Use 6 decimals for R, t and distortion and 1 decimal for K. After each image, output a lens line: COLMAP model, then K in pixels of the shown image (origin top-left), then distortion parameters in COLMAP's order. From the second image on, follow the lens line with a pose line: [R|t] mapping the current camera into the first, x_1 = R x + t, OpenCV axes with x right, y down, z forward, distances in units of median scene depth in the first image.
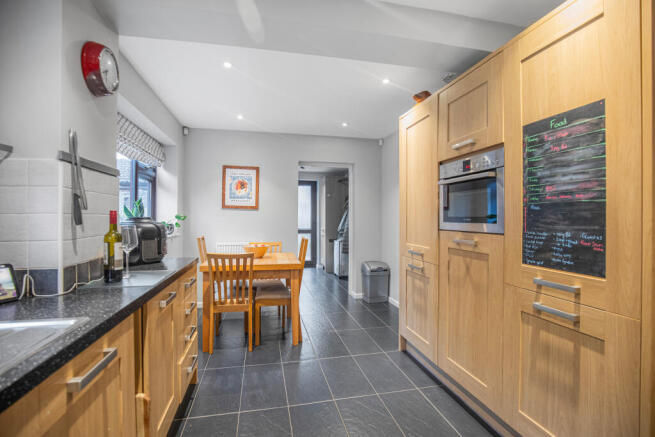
lens RADIAL K [[305.8, 0, 331.0], [0, 305.8, 217.6], [0, 0, 1]] dist [-0.028559, 0.000056]
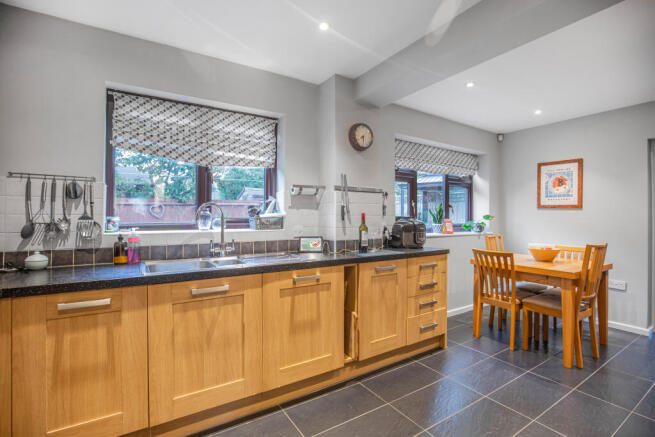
lens RADIAL K [[305.8, 0, 331.0], [0, 305.8, 217.6], [0, 0, 1]] dist [-0.028559, 0.000056]
pose [[0.332678, 0.001248, -0.943040, 0.367329], [-0.003701, 0.999993, 0.000018, 0.001310], [0.943033, 0.003484, 0.332680, 0.079168]]
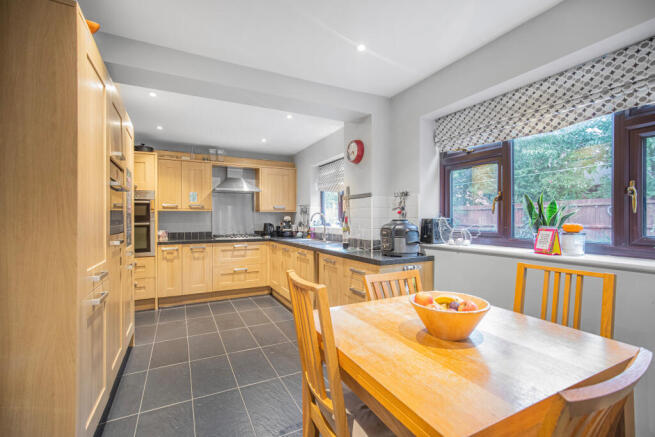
lens RADIAL K [[305.8, 0, 331.0], [0, 305.8, 217.6], [0, 0, 1]] dist [-0.028559, 0.000056]
pose [[-0.968867, 0.000088, -0.247582, -0.018969], [0.000124, 1.000000, -0.000127, -0.005779], [0.247582, -0.000154, -0.968867, 1.205793]]
